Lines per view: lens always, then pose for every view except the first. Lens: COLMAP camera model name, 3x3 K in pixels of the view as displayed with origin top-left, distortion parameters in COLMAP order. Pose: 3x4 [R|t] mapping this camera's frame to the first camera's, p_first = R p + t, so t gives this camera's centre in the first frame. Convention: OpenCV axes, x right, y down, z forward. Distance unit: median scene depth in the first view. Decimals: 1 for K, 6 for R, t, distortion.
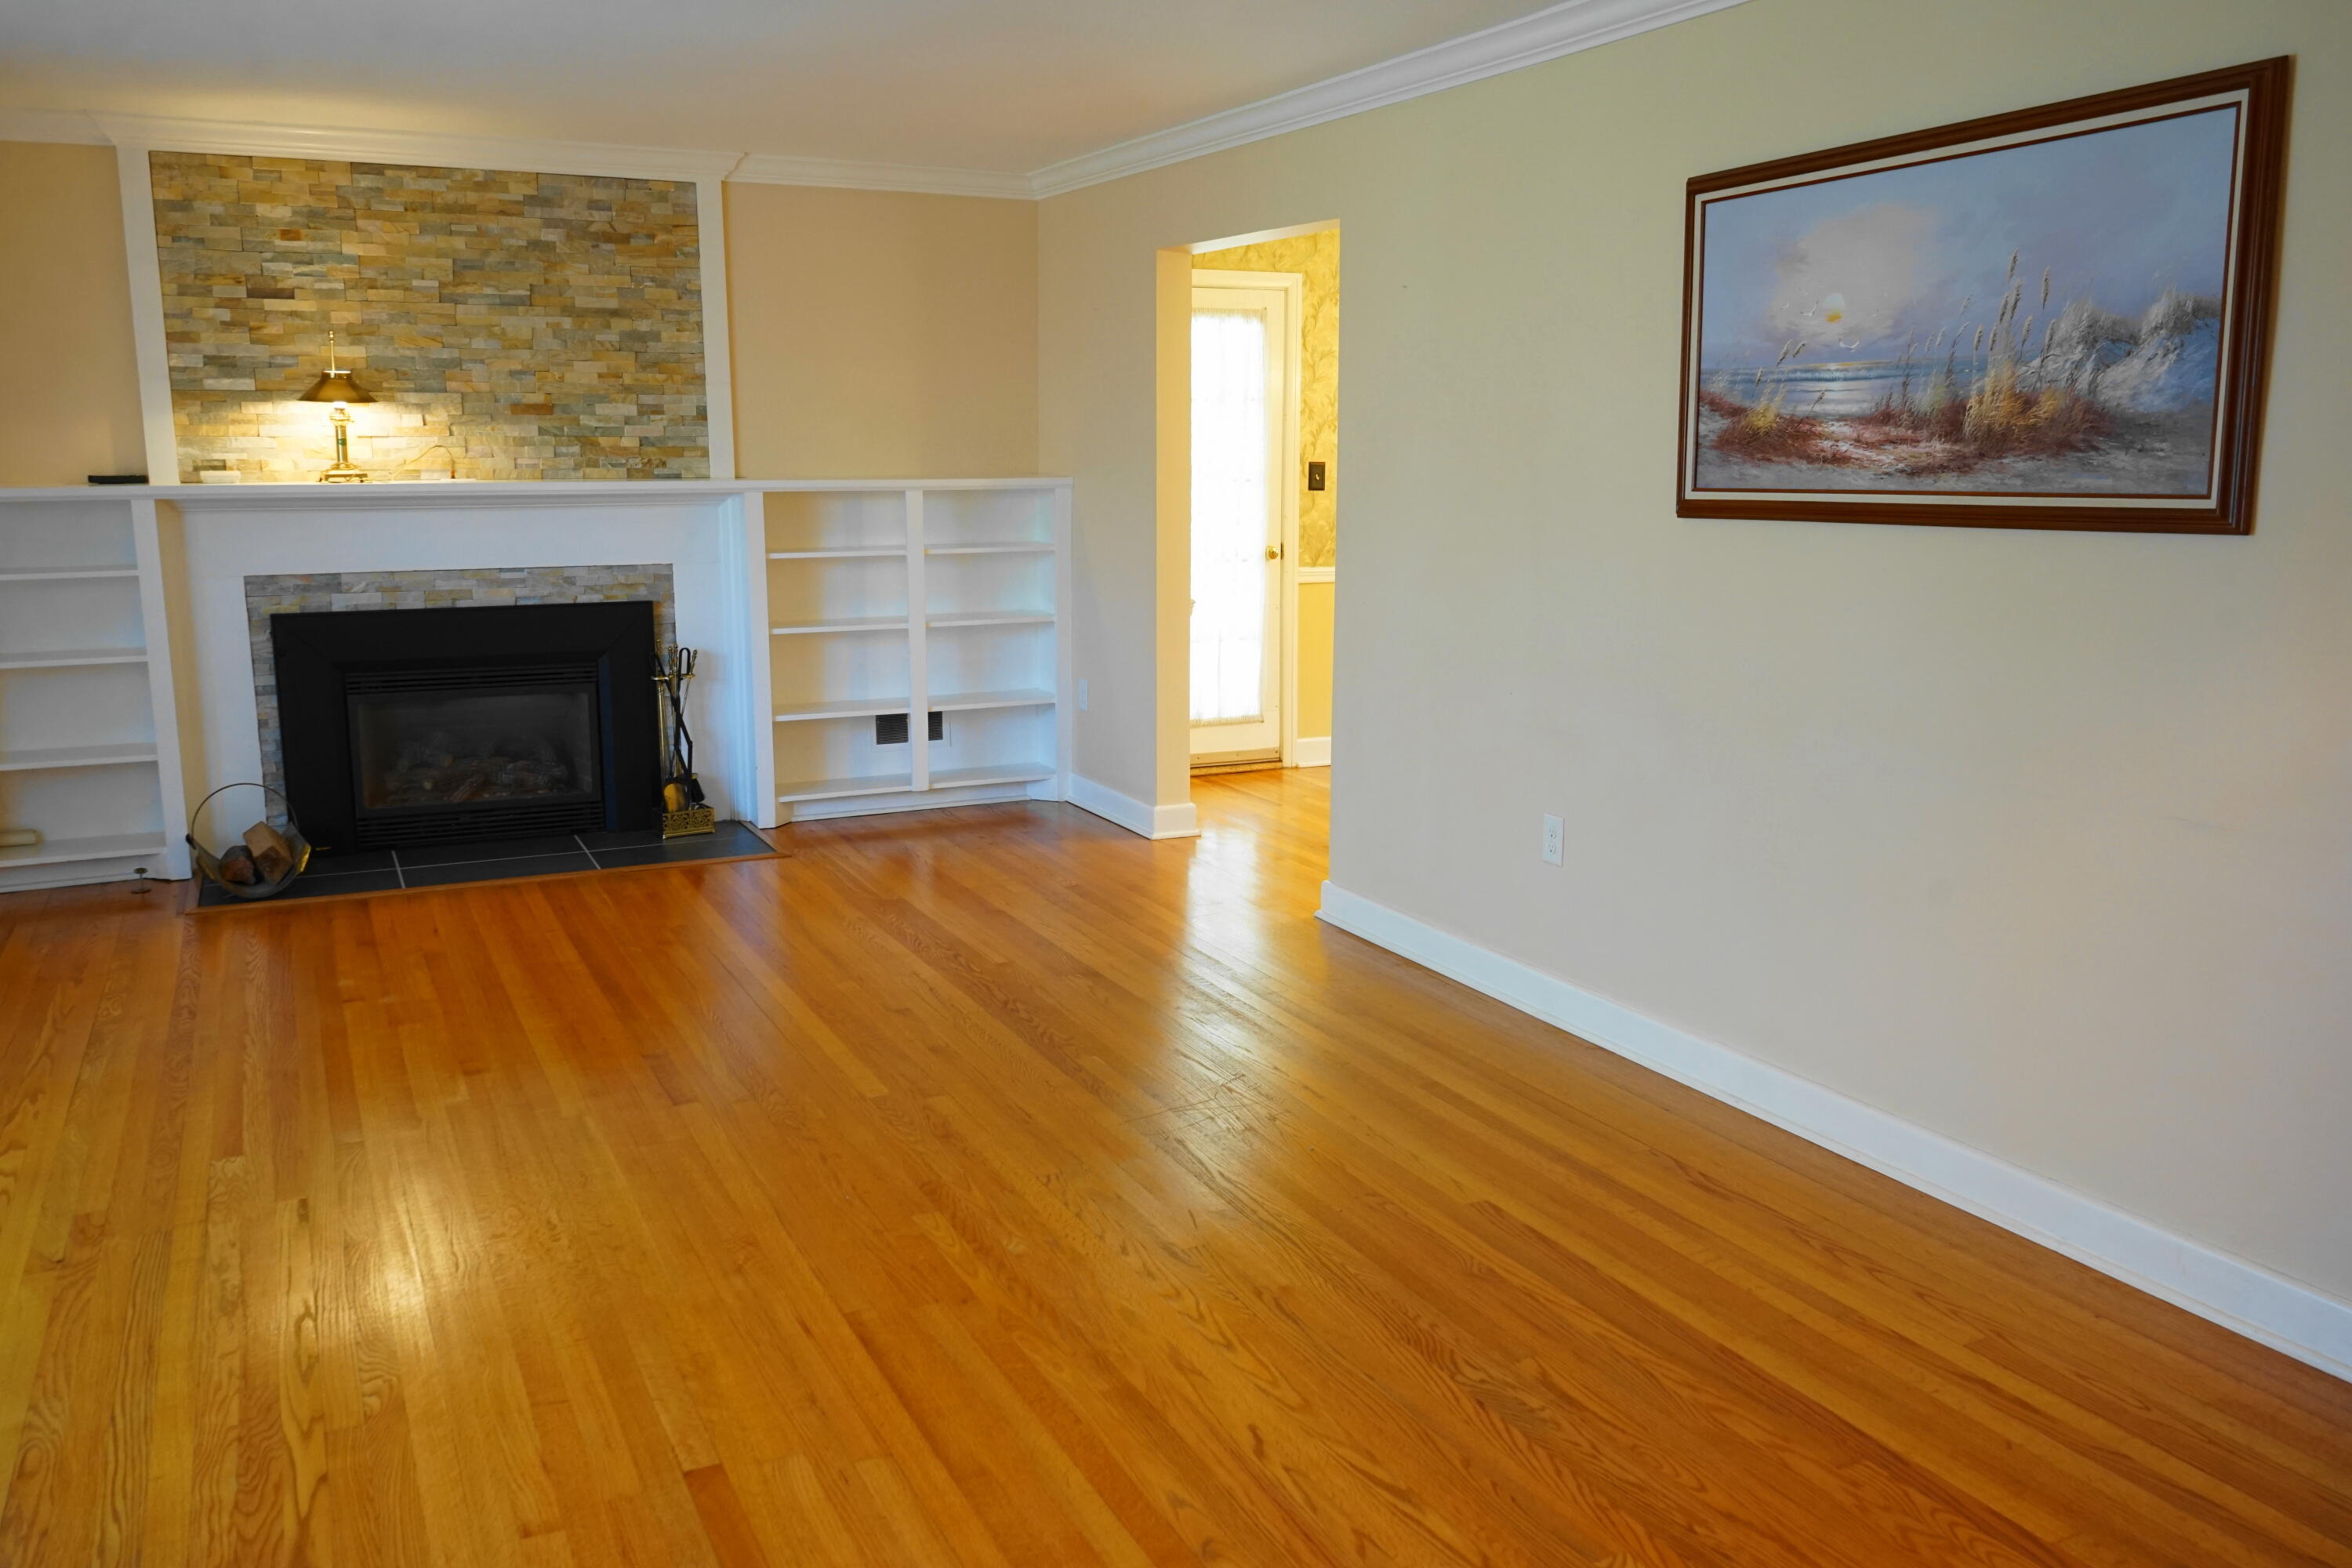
lens RADIAL K [[1868.3, 0, 1175.7], [0, 1868.3, 781.3], [0, 0, 1]] dist [-0.019597, 0.016136]
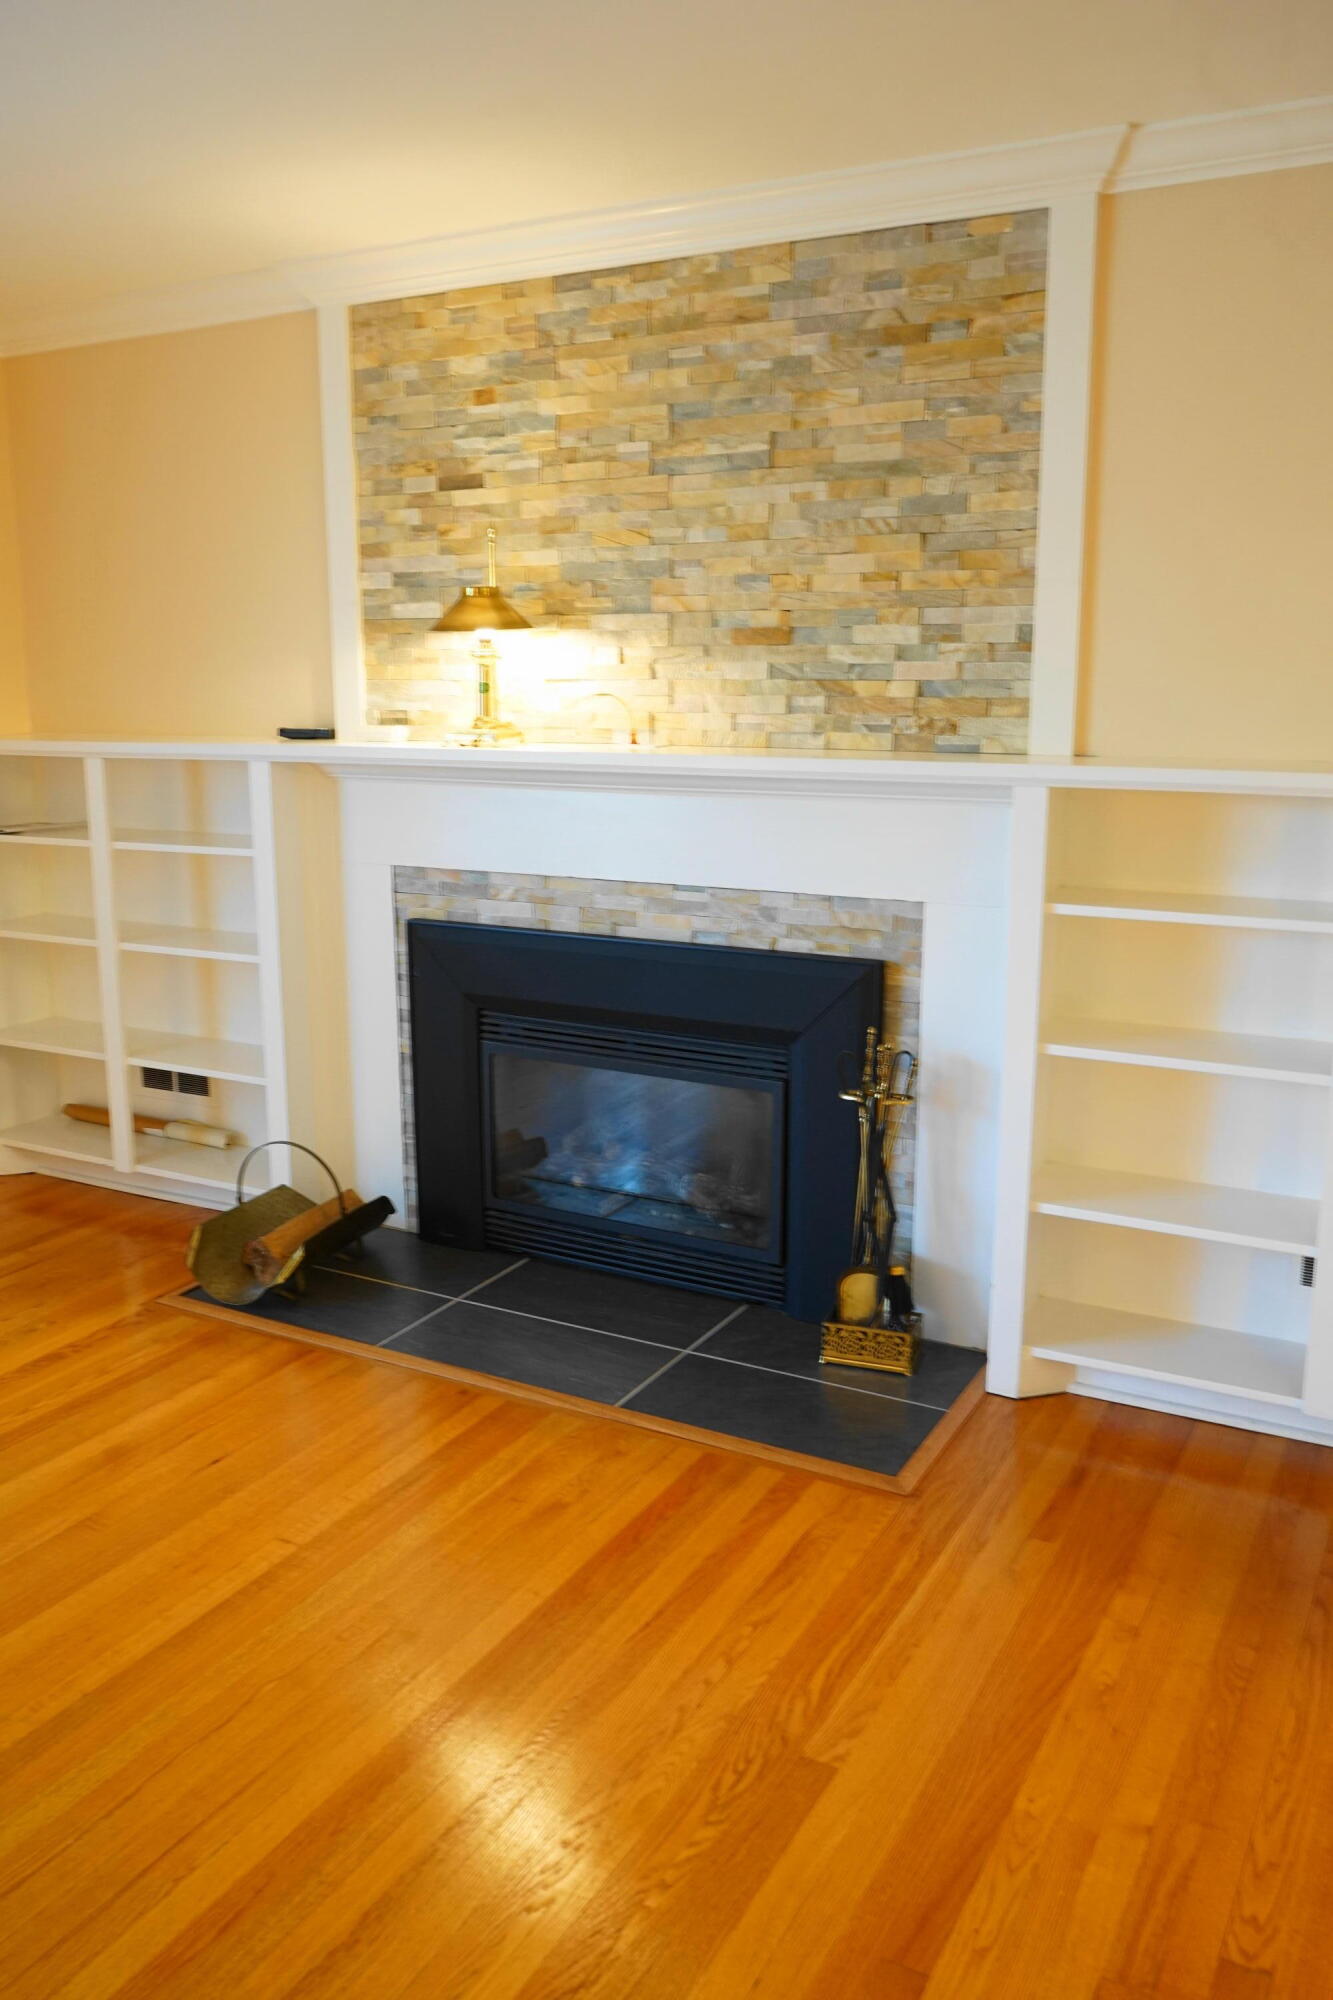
lens RADIAL K [[1588.7, 0, 658.1], [0, 1588.7, 1007.8], [0, 0, 1]] dist [-0.019597, 0.016136]
pose [[0.574133, 0.165121, -0.801939, 0.091808], [-0.146355, 0.984375, 0.097905, -0.136685], [0.805575, 0.061158, 0.589328, 0.734199]]
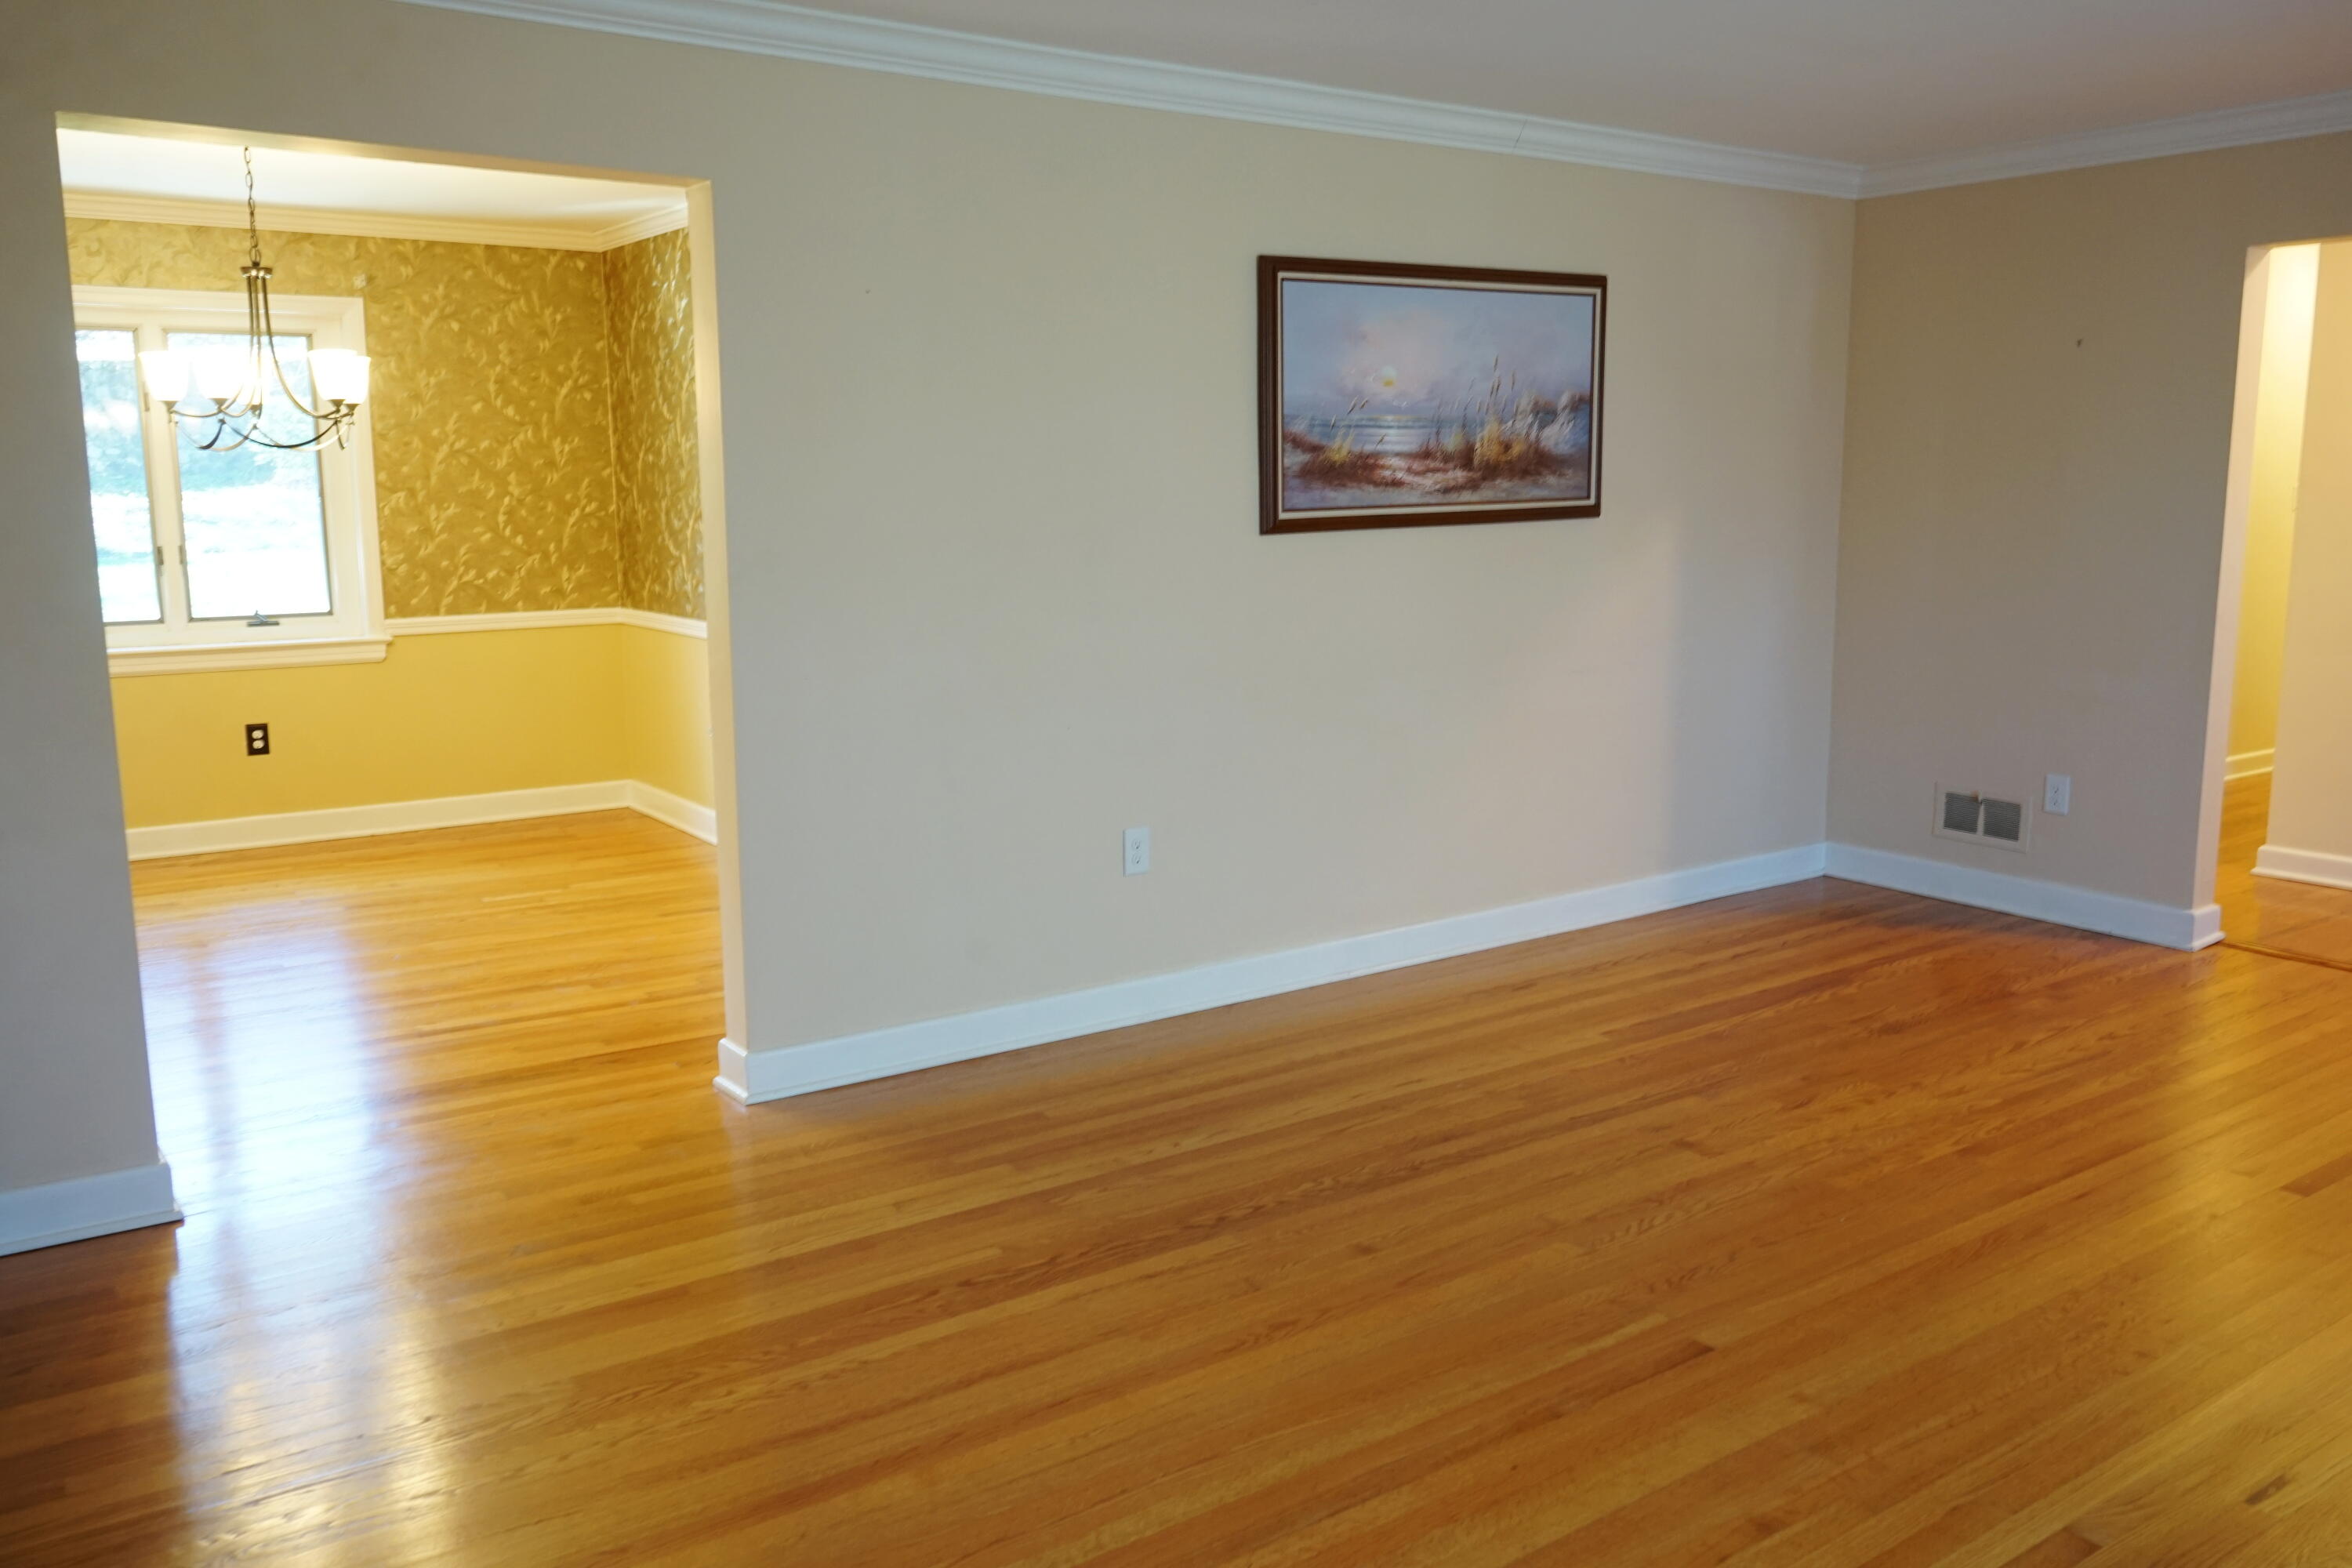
lens RADIAL K [[1868.3, 0, 1180.9], [0, 1868.3, 774.3], [0, 0, 1]] dist [-0.019597, 0.016136]
pose [[-0.176896, -0.157754, 0.971505, -0.635617], [0.182360, 0.964727, 0.189858, -0.159852], [-0.967188, 0.210749, -0.141889, 0.868597]]
